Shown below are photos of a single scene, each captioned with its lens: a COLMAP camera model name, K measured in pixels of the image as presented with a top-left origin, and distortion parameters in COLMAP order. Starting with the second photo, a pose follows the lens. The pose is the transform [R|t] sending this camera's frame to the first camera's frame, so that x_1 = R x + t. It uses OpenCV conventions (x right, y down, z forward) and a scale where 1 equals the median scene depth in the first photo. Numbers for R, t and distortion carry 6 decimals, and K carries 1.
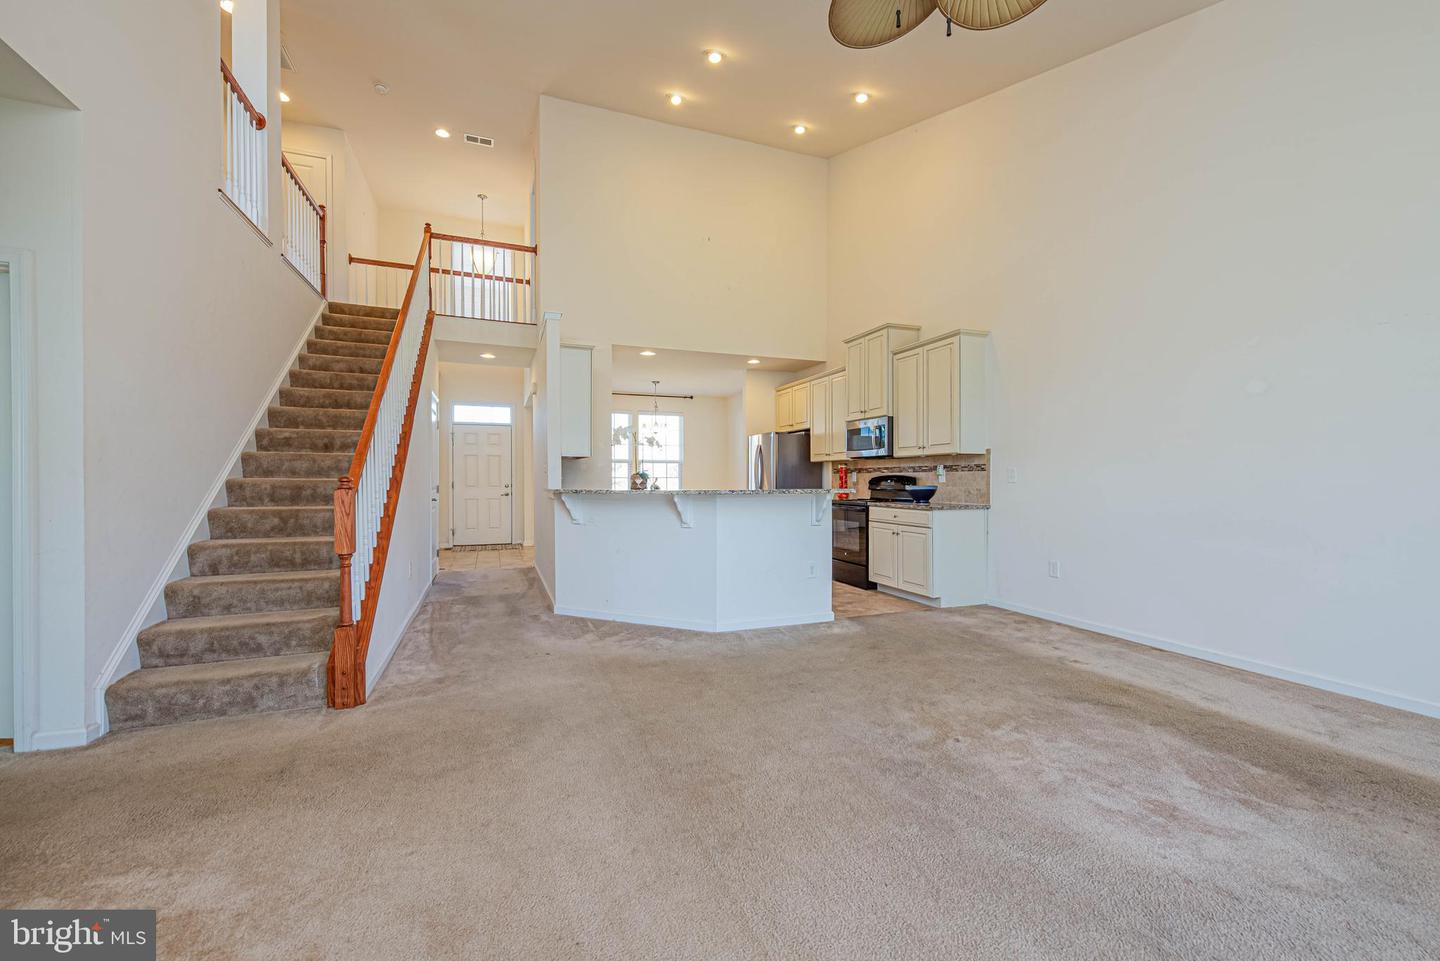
lens RADIAL K [[578.1, 0, 720.0], [0, 578.1, 480.5], [0, 0, 1]] dist [0.004096, -0.000307]
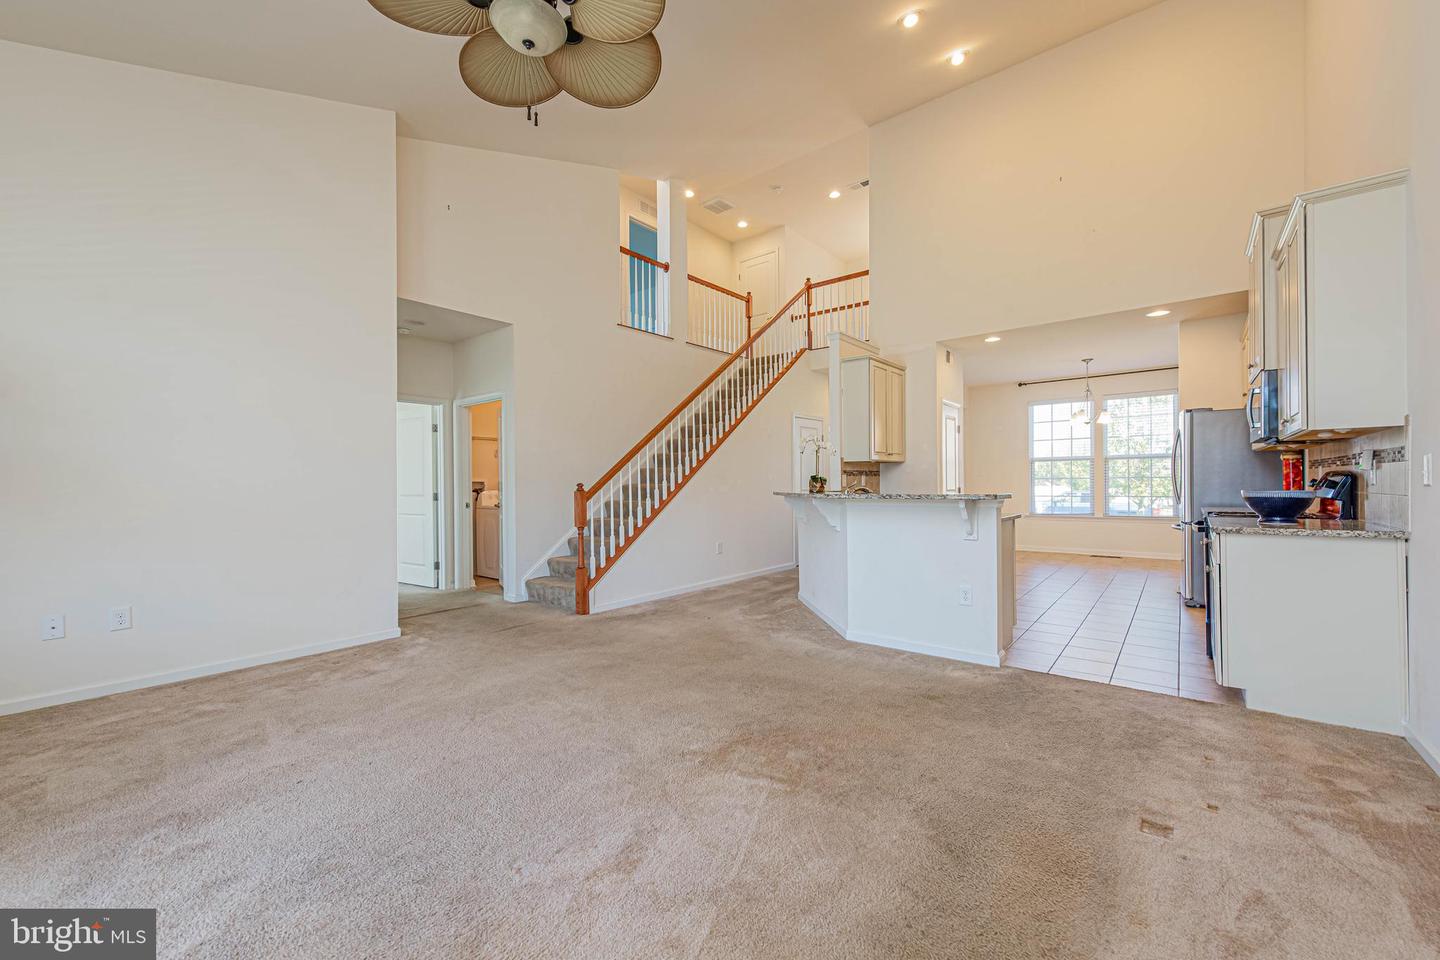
lens RADIAL K [[578.1, 0, 720.0], [0, 578.1, 480.0], [0, 0, 1]] dist [0.004096, -0.000307]
pose [[0.494477, -0.009515, -0.869138, 0.554656], [0.008143, 0.999947, -0.006314, -0.002250], [0.869152, -0.003955, 0.494529, 0.248385]]
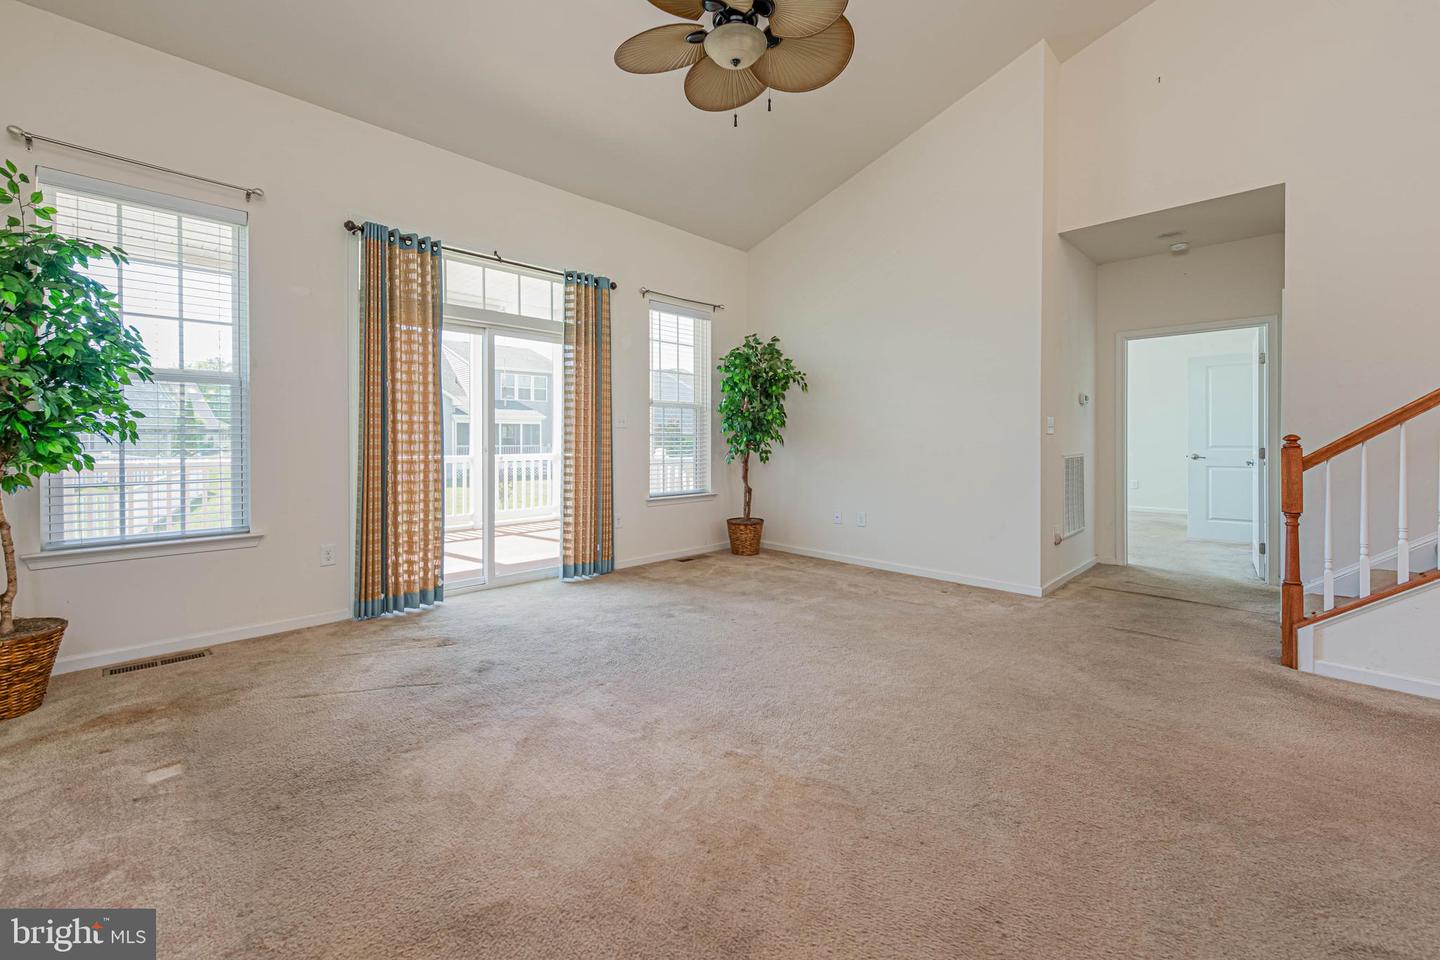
lens RADIAL K [[573.6, 0, 705.2], [0, 573.6, 441.7], [0, 0, 1]] dist [-0.000803, -0.000229]
pose [[-0.922520, -0.000993, -0.385948, 0.340357], [-0.001536, 0.999998, 0.001099, 0.000774], [0.385947, 0.001607, -0.922520, 0.768991]]
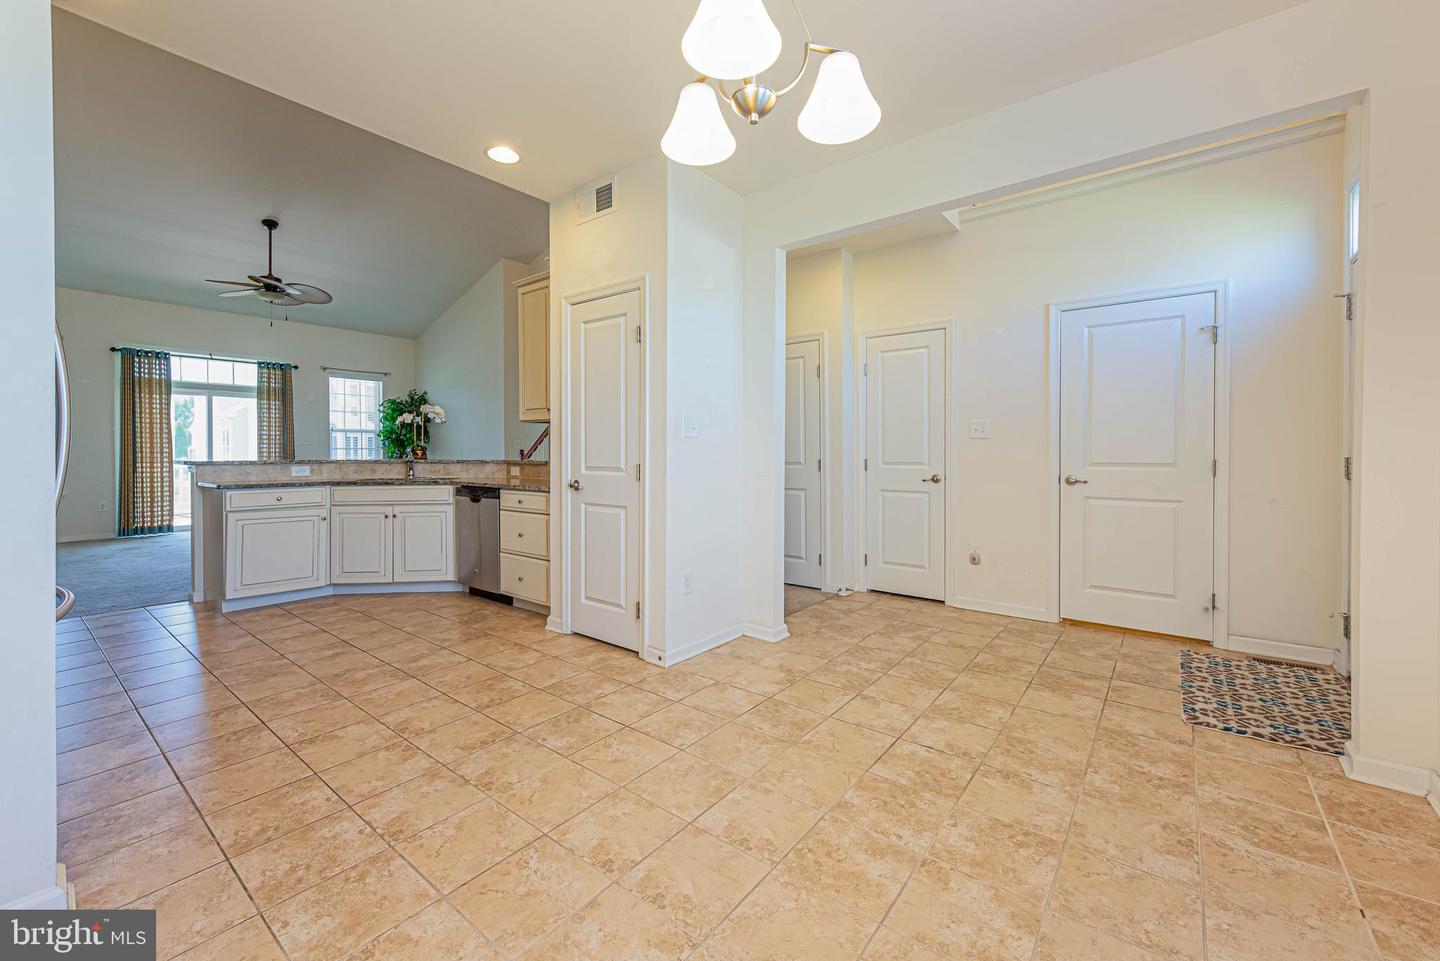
lens RADIAL K [[568.2, 0, 720.2], [0, 568.2, 449.7], [0, 0, 1]] dist [0.003794, -0.000083]
pose [[-0.862921, -0.003232, -0.505328, -0.089389], [-0.002737, 0.999995, -0.001723, -0.005209], [0.505331, -0.000103, -0.862925, 1.886564]]
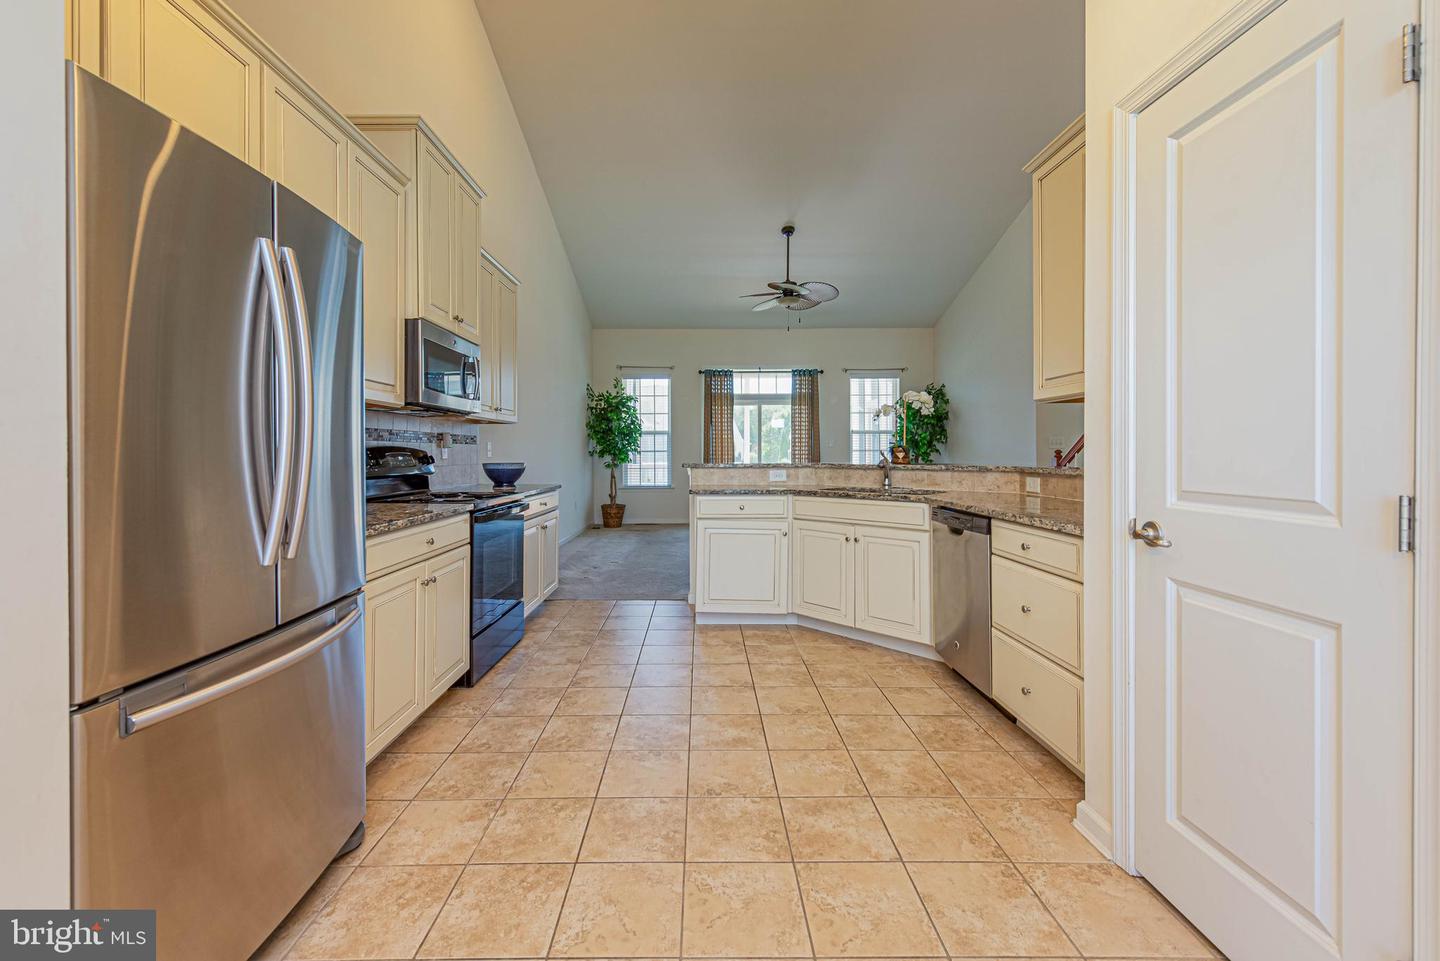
lens RADIAL K [[583.2, 0, 708.6], [0, 583.2, 457.9], [0, 0, 1]] dist [0.000769, -0.000229]
pose [[-0.931894, -0.002025, 0.362724, -0.175745], [0.001506, 0.999954, 0.009450, -0.004354], [-0.362726, 0.009353, -0.931849, 1.593268]]
